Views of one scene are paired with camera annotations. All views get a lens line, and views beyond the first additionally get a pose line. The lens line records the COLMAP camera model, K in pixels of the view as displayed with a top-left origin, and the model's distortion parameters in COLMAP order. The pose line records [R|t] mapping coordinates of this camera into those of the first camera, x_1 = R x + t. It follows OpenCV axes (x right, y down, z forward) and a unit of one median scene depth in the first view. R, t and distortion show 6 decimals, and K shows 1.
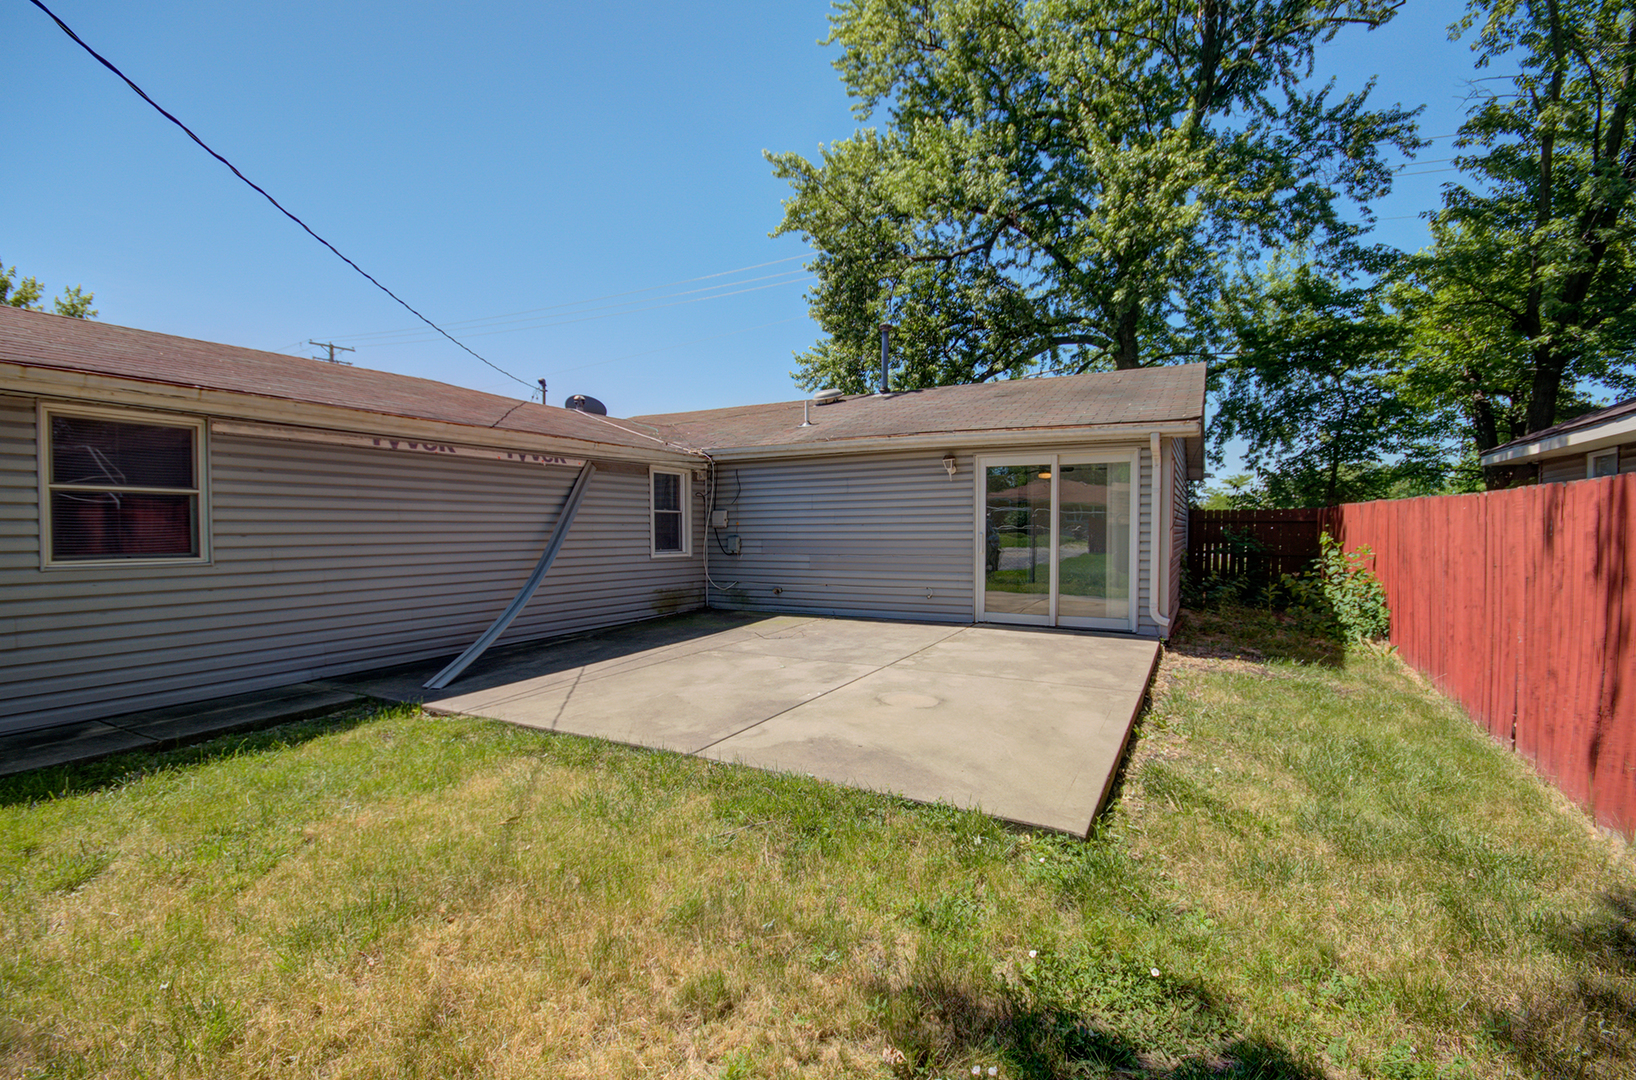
lens RADIAL K [[707.9, 0, 818.8], [0, 707.9, 550.6], [0, 0, 1]] dist [0.009686, -0.012625]
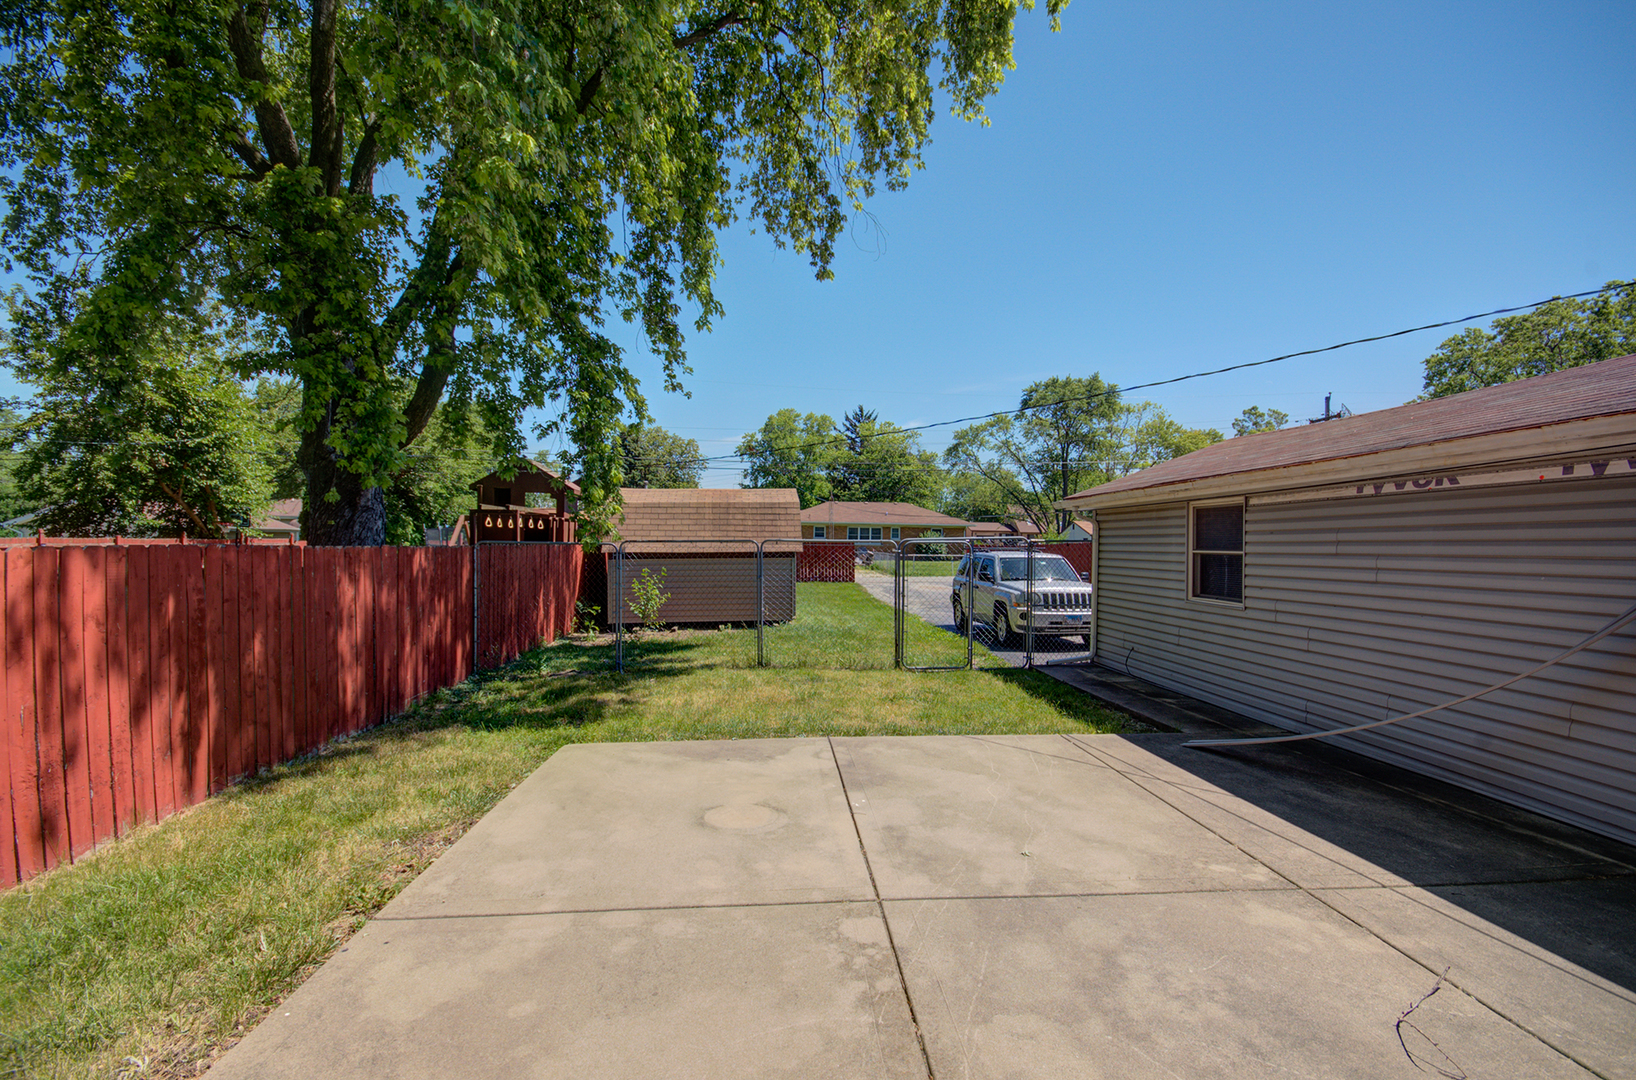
lens RADIAL K [[707.9, 0, 818.8], [0, 707.9, 550.6], [0, 0, 1]] dist [0.009686, -0.012625]
pose [[-0.846972, -0.000859, -0.531637, 0.471913], [-0.023853, 0.999053, 0.036388, -0.116453], [0.531103, 0.043501, -0.846190, 1.696285]]
